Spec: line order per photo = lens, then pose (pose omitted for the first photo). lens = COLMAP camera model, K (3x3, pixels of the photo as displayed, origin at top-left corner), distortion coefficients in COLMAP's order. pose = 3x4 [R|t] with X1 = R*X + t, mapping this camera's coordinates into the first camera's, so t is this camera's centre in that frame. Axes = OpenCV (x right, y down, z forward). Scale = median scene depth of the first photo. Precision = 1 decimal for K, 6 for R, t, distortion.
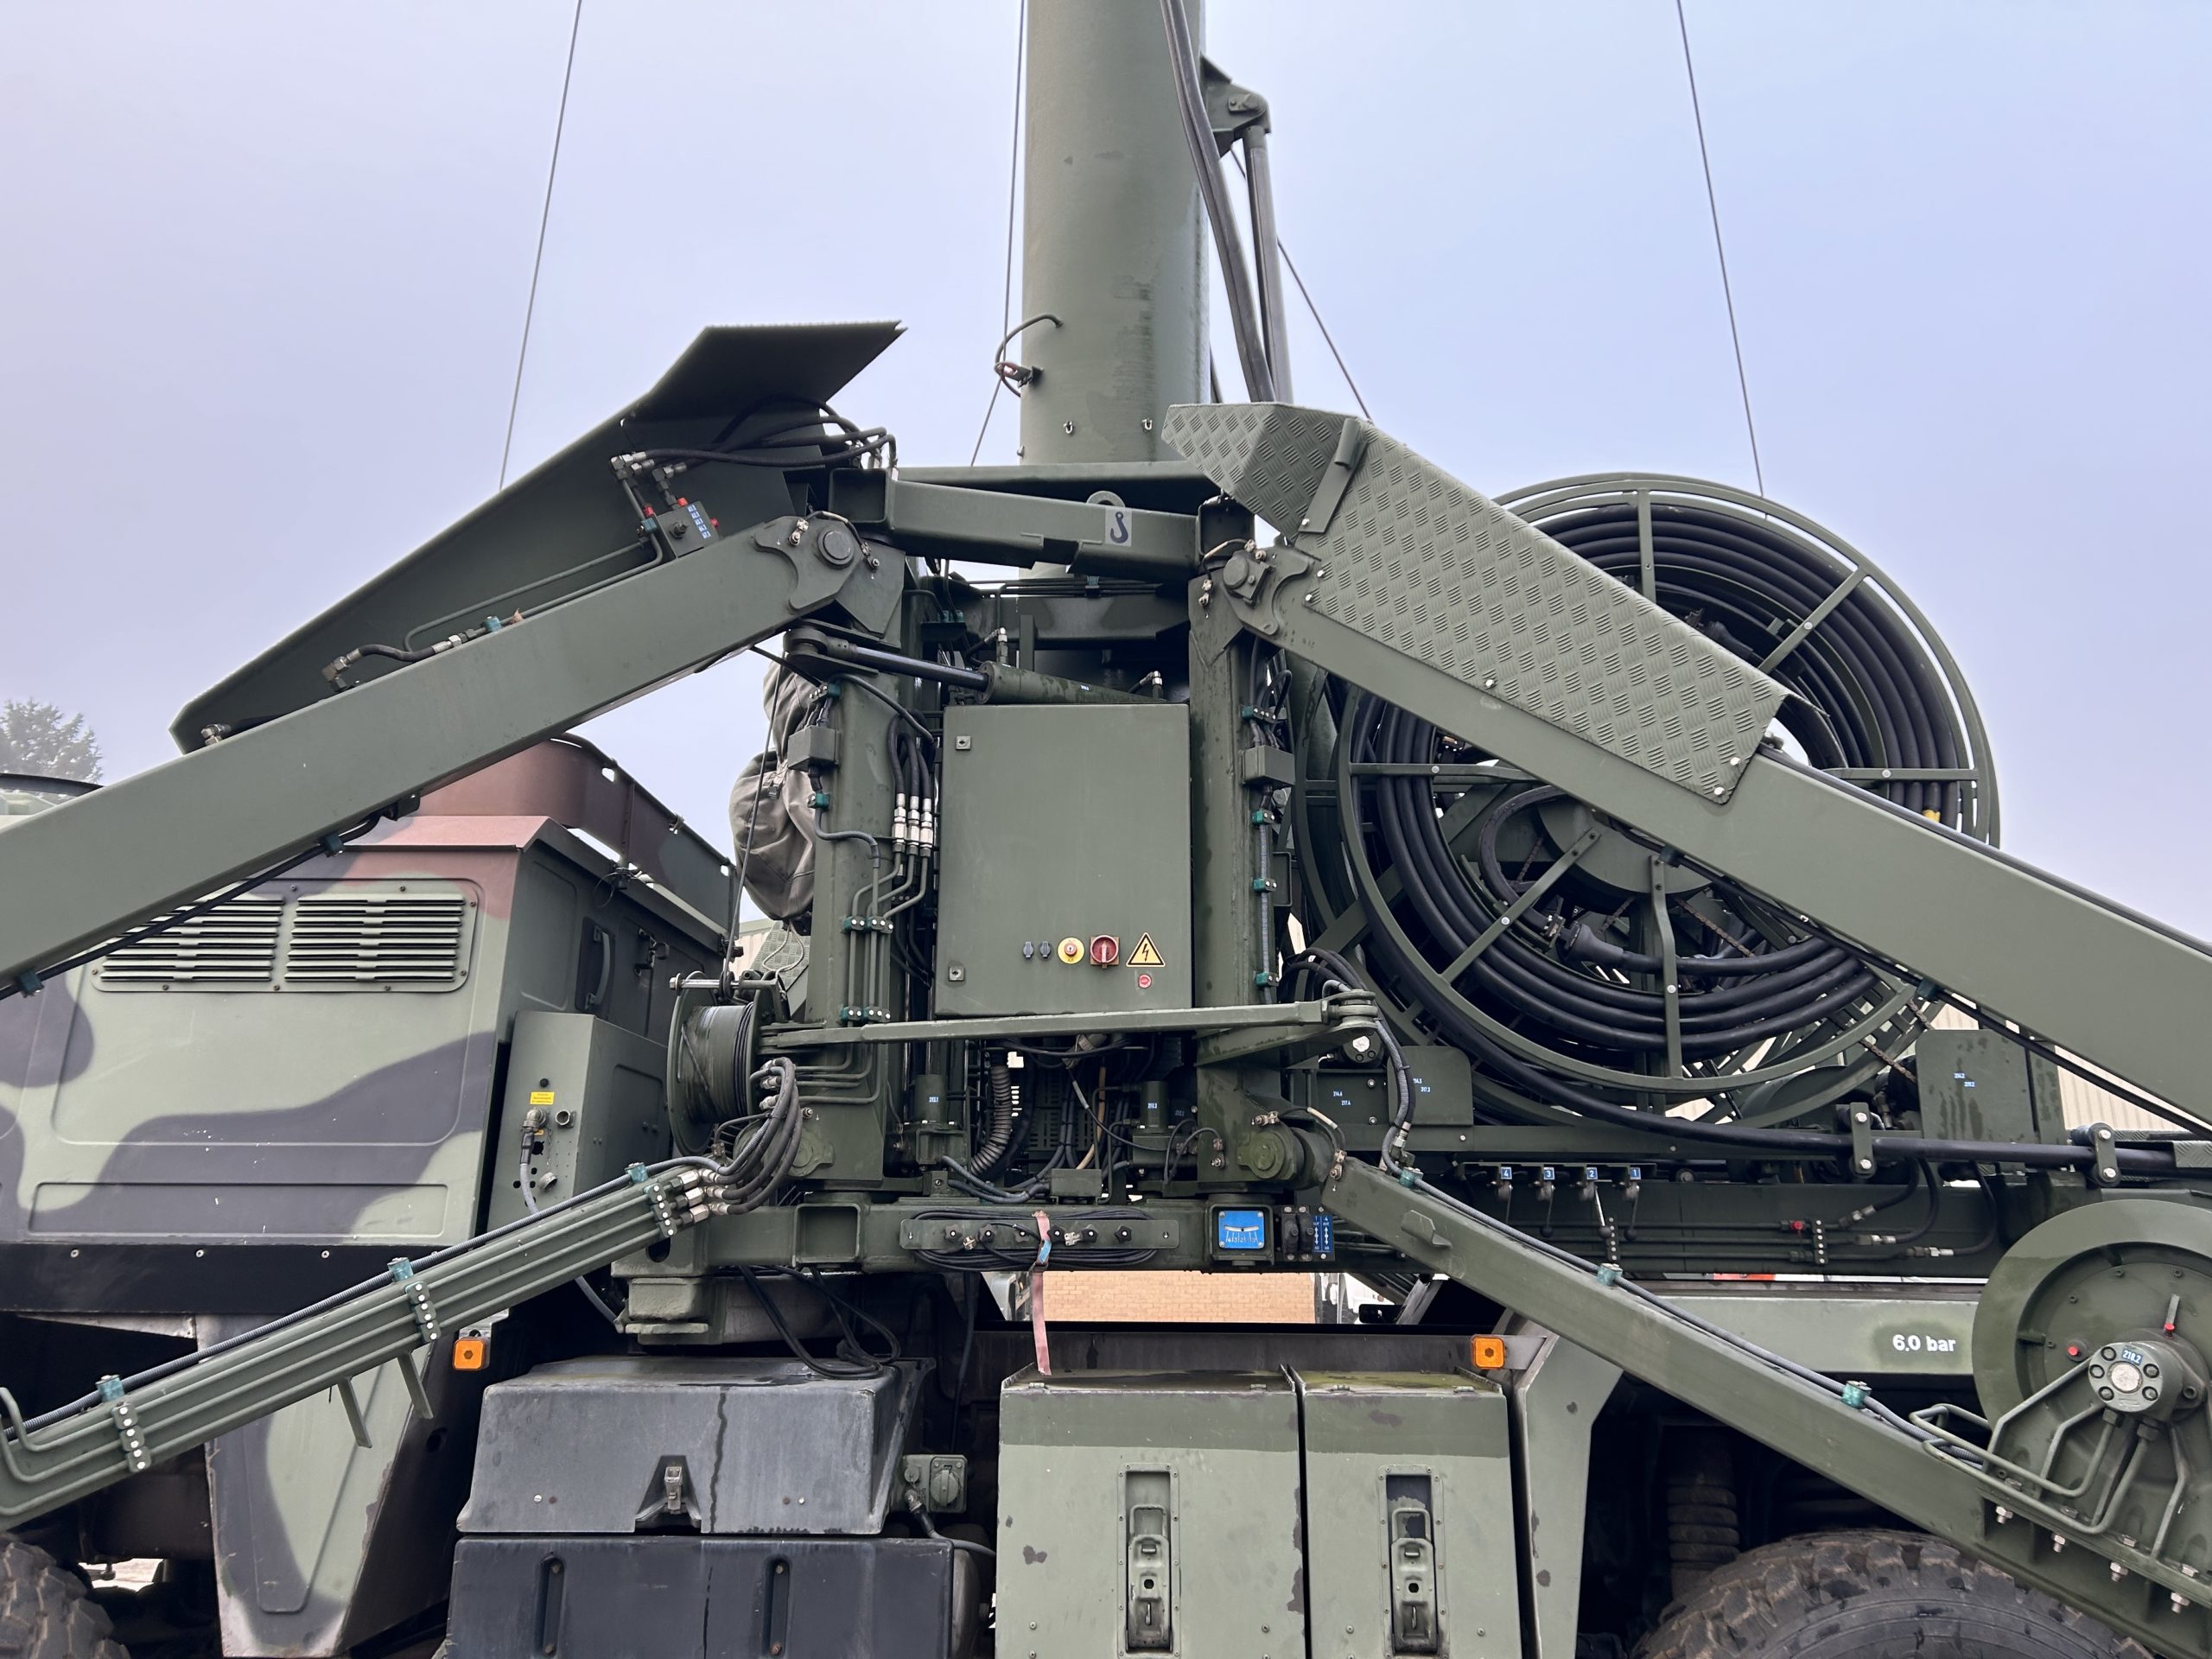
lens RADIAL K [[1656.5, 0, 1114.7], [0, 1656.5, 812.6], [0, 0, 1]] dist [0.077739, -0.098428]
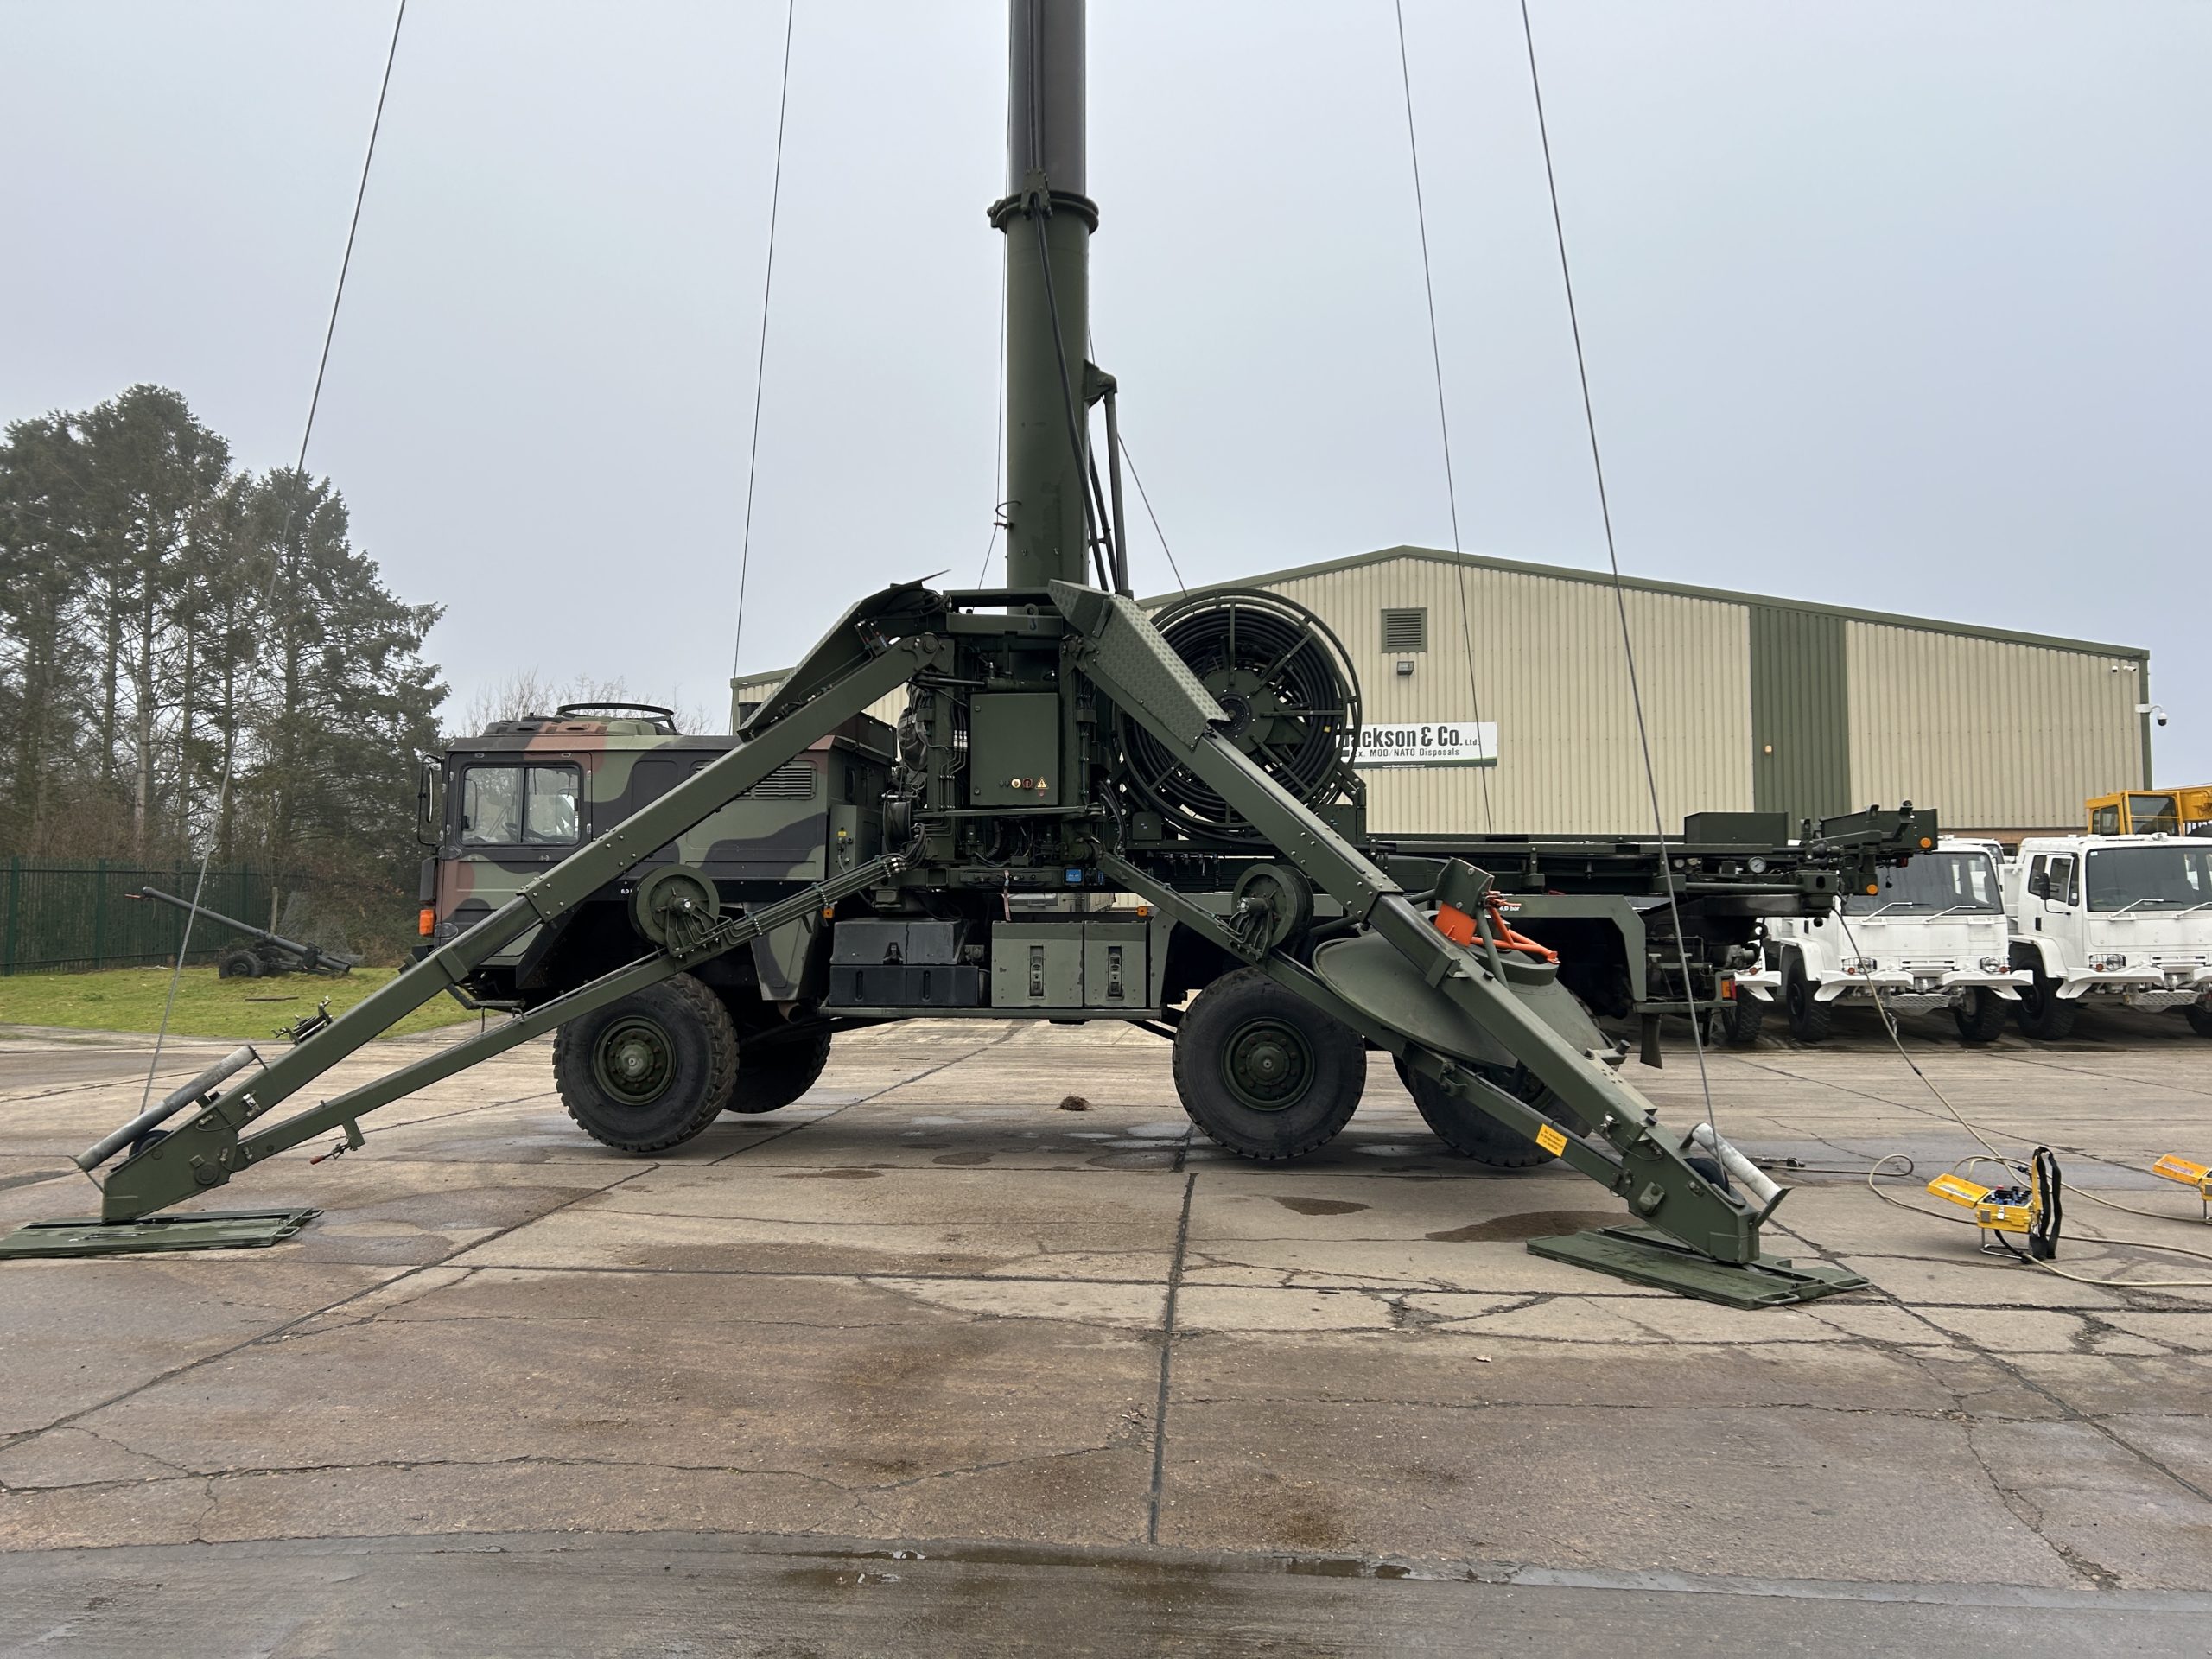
lens RADIAL K [[1656.9, 0, 1106.0], [0, 1656.9, 829.5], [0, 0, 1]] dist [0.093967, -0.103118]
pose [[0.996685, -0.007436, -0.081020, 0.375790], [0.023818, 0.978856, 0.203159, -0.435987], [0.077797, -0.204415, 0.975788, -1.891120]]
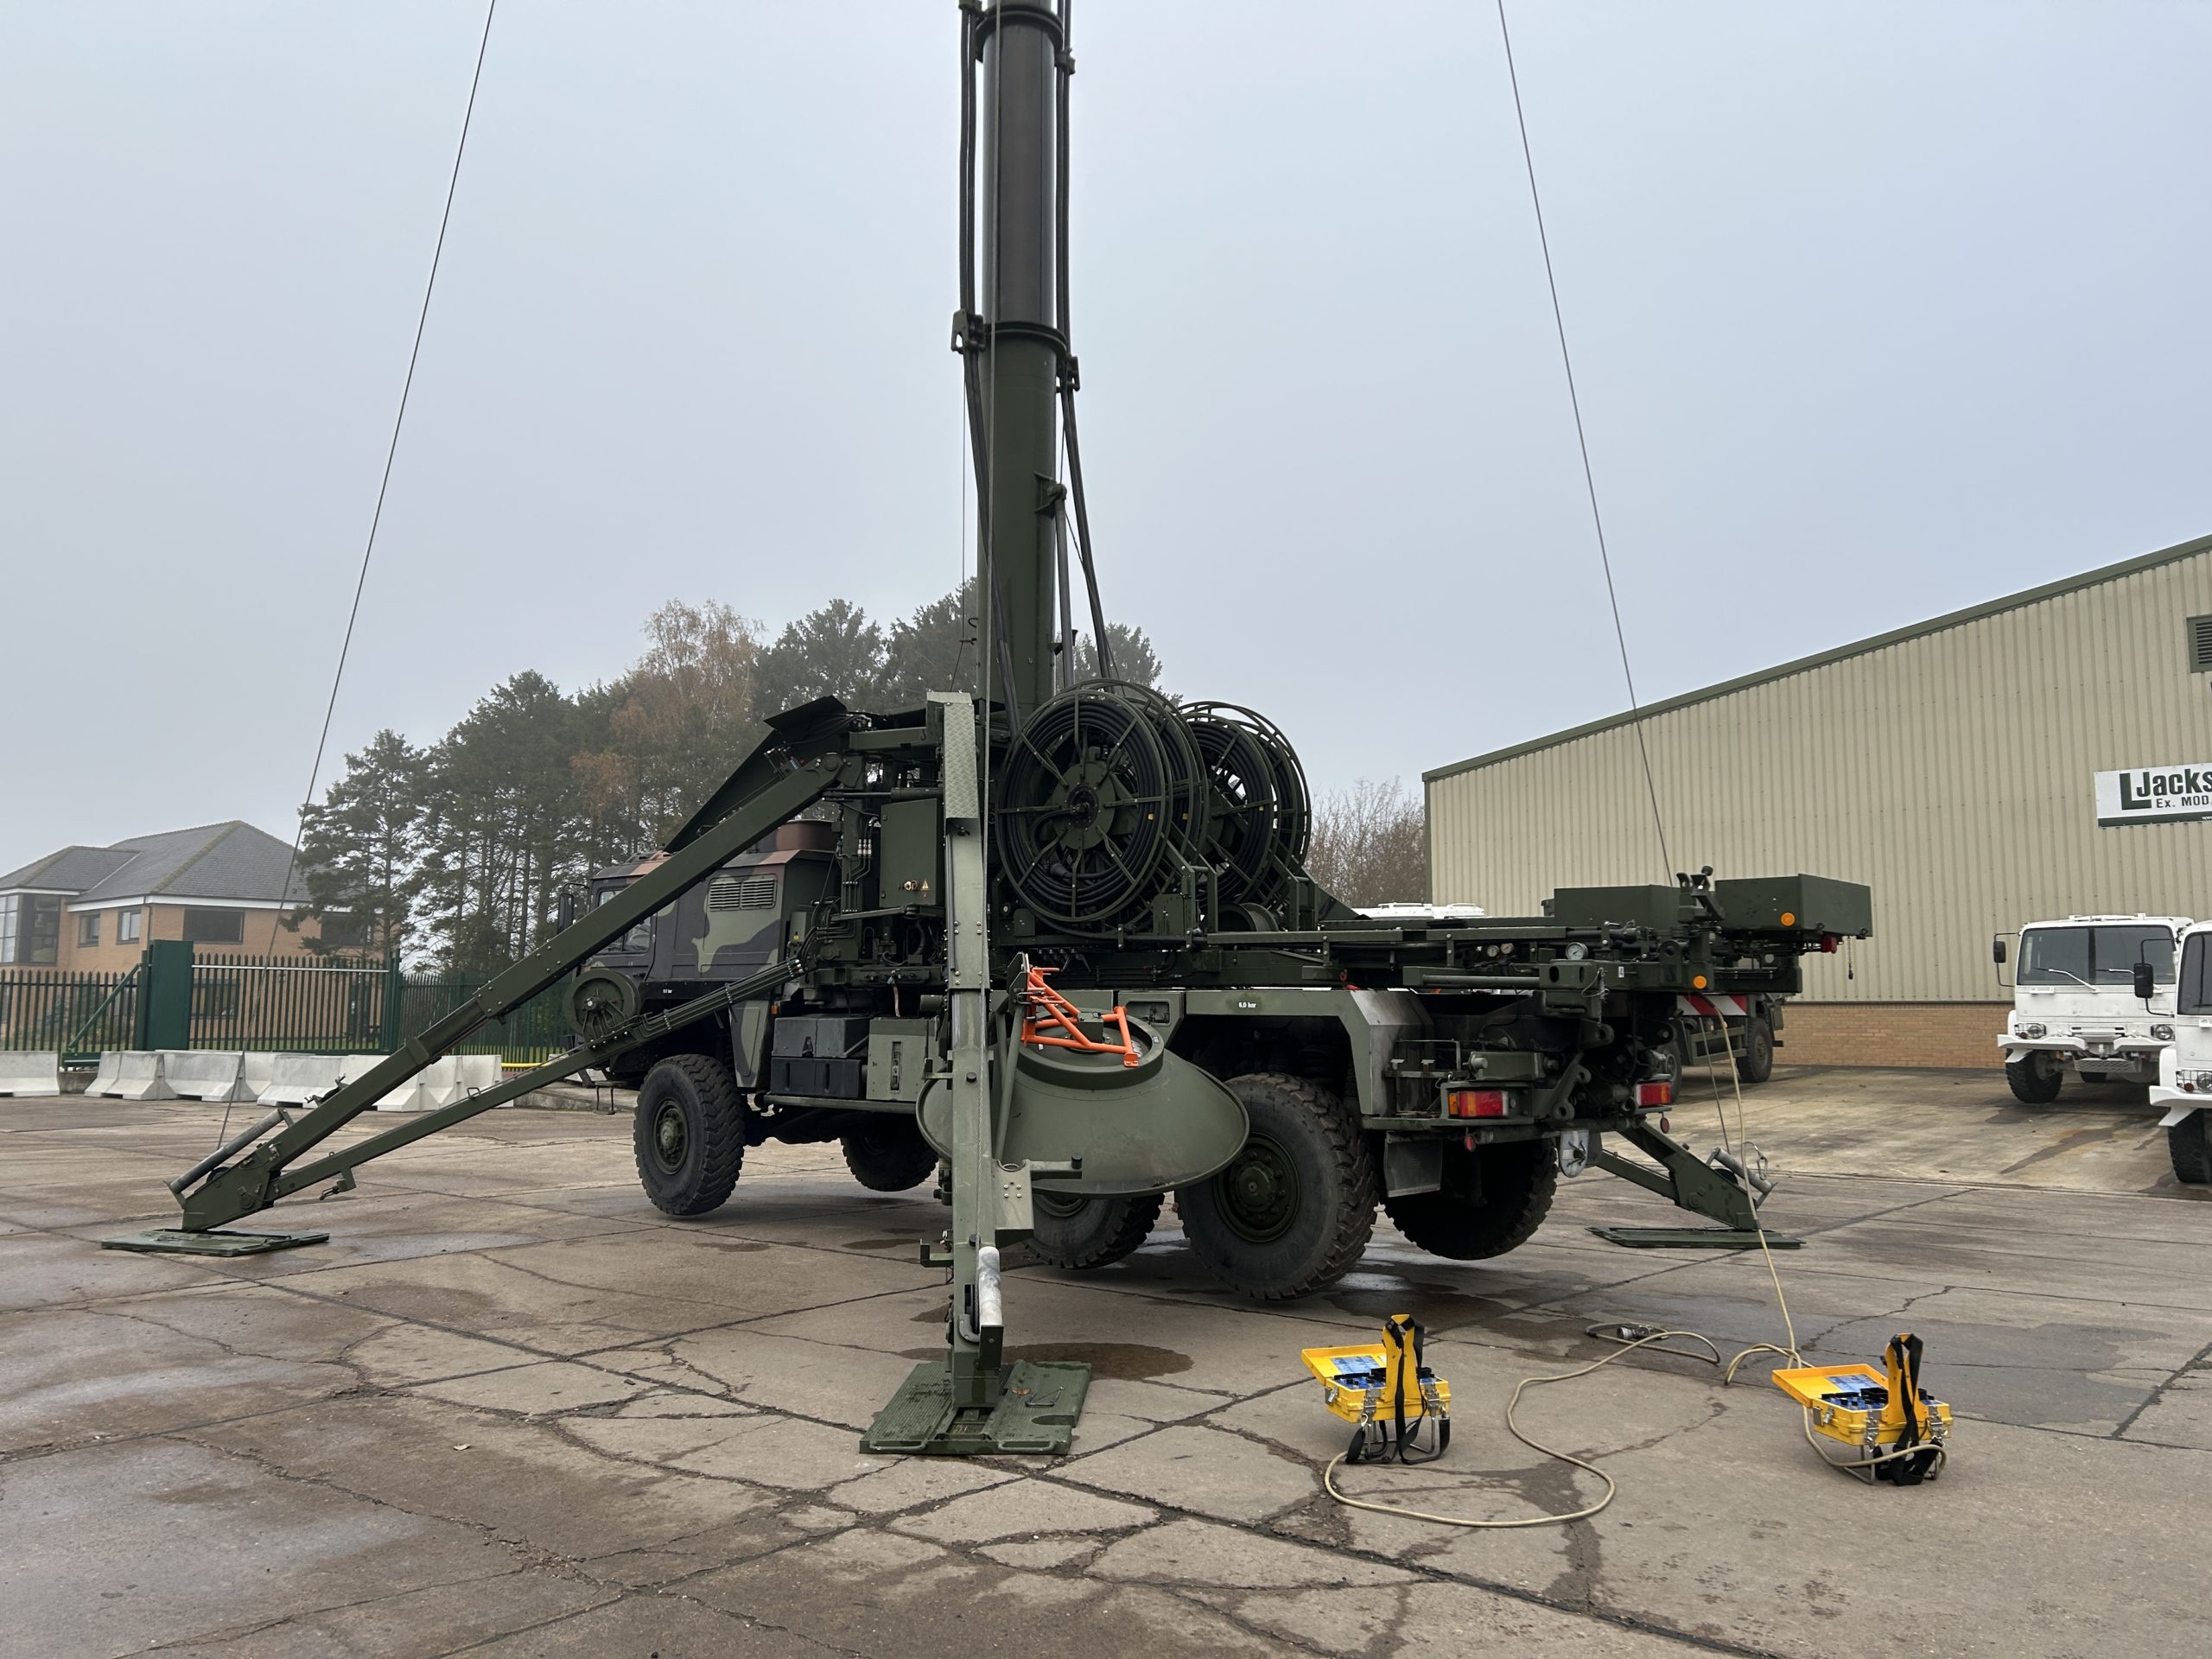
lens RADIAL K [[1666.2, 0, 1074.9], [0, 1666.2, 824.6], [0, 0, 1]] dist [0.132083, -0.272914]
pose [[0.761758, -0.072828, -0.643756, 2.269026], [0.166079, 0.982409, 0.085382, -0.246691], [0.626213, -0.171955, 0.760453, -1.165747]]
